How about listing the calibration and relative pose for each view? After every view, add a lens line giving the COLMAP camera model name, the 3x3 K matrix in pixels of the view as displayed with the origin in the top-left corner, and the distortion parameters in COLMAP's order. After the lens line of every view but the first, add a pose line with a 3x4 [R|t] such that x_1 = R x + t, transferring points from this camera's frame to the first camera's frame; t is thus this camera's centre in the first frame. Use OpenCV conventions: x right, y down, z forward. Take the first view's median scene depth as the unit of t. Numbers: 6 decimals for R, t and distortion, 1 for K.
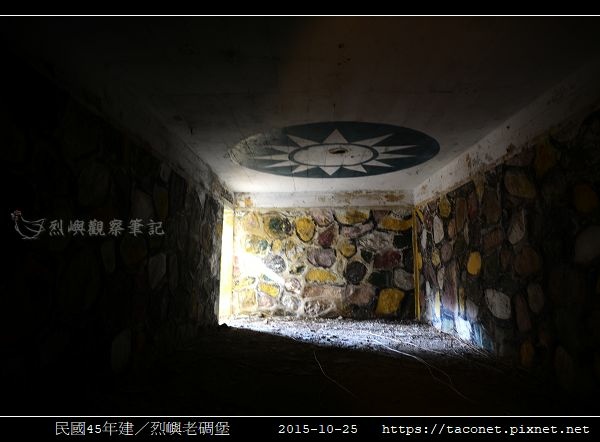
lens RADIAL K [[424.3, 0, 291.8], [0, 424.3, 220.6], [0, 0, 1]] dist [-0.079222, 0.003617]
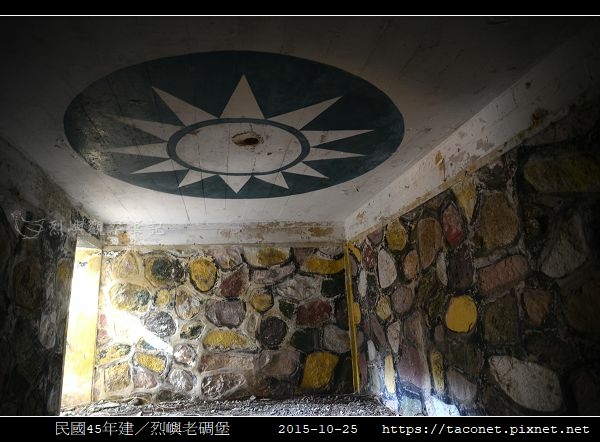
lens RADIAL K [[424.3, 0, 291.8], [0, 424.3, 220.6], [0, 0, 1]] dist [-0.079222, 0.003617]
pose [[0.977798, 0.007145, 0.209429, 0.029103], [0.019098, 0.992221, -0.123013, 0.021185], [-0.208679, 0.124282, 0.970055, 0.262607]]
